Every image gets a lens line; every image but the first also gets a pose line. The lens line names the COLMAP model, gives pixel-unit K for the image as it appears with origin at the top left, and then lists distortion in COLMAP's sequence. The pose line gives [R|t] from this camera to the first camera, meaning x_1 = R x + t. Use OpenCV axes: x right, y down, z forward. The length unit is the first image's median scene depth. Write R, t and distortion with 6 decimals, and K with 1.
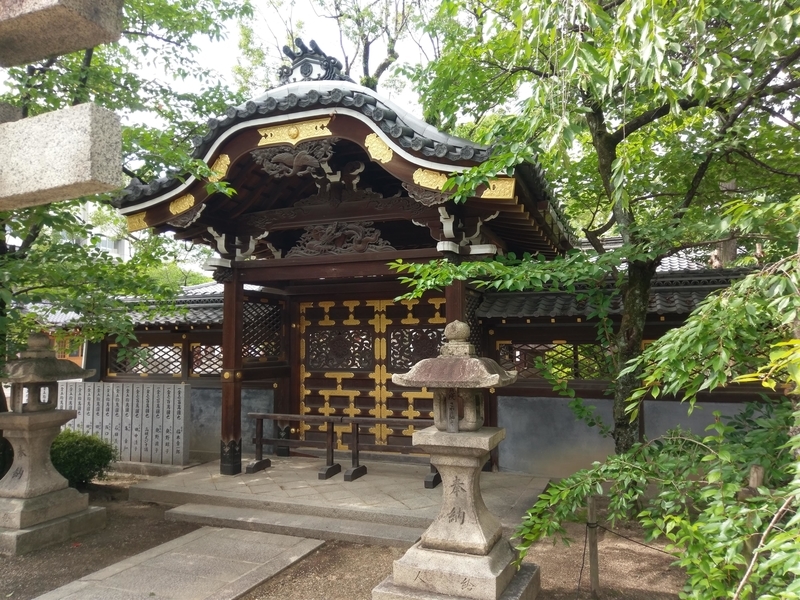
lens RADIAL K [[599.4, 0, 405.9], [0, 599.4, 301.2], [0, 0, 1]] dist [0.039015, -0.036438]
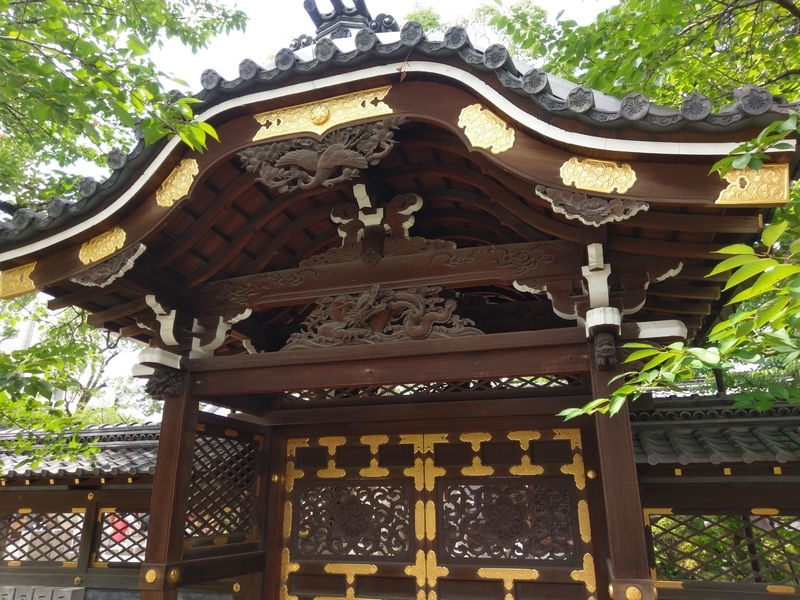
lens RADIAL K [[599.4, 0, 395.2], [0, 599.4, 291.8], [0, 0, 1]] dist [0.039015, -0.036438]
pose [[0.998307, 0.023107, 0.053377, -0.121461], [-0.008281, 0.964815, -0.262799, 0.021529], [-0.057572, 0.261912, 0.963373, 0.425050]]
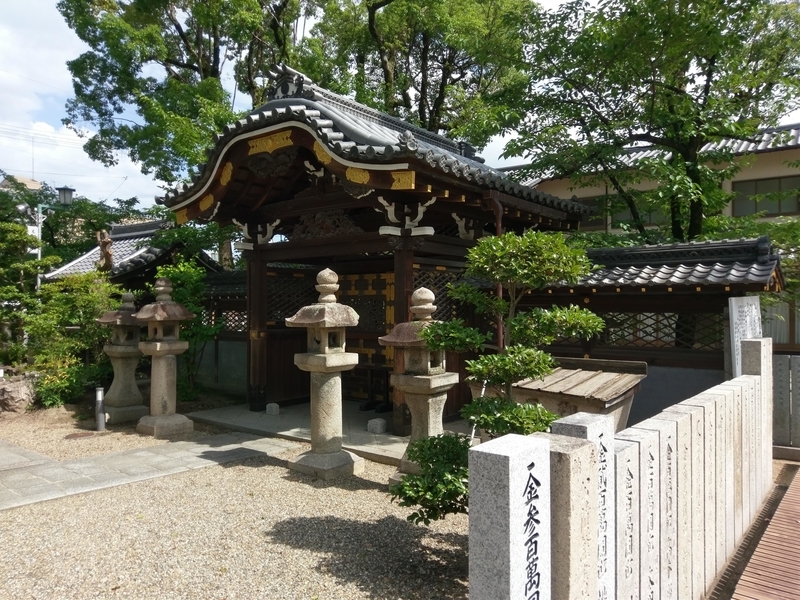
lens RADIAL K [[599.4, 0, 399.2], [0, 599.4, 301.3], [0, 0, 1]] dist [0.039015, -0.036438]
pose [[0.953090, 0.004967, -0.302647, 0.383694], [0.012766, 0.998316, 0.056586, -0.015862], [0.302418, -0.057795, 0.951421, -0.109309]]
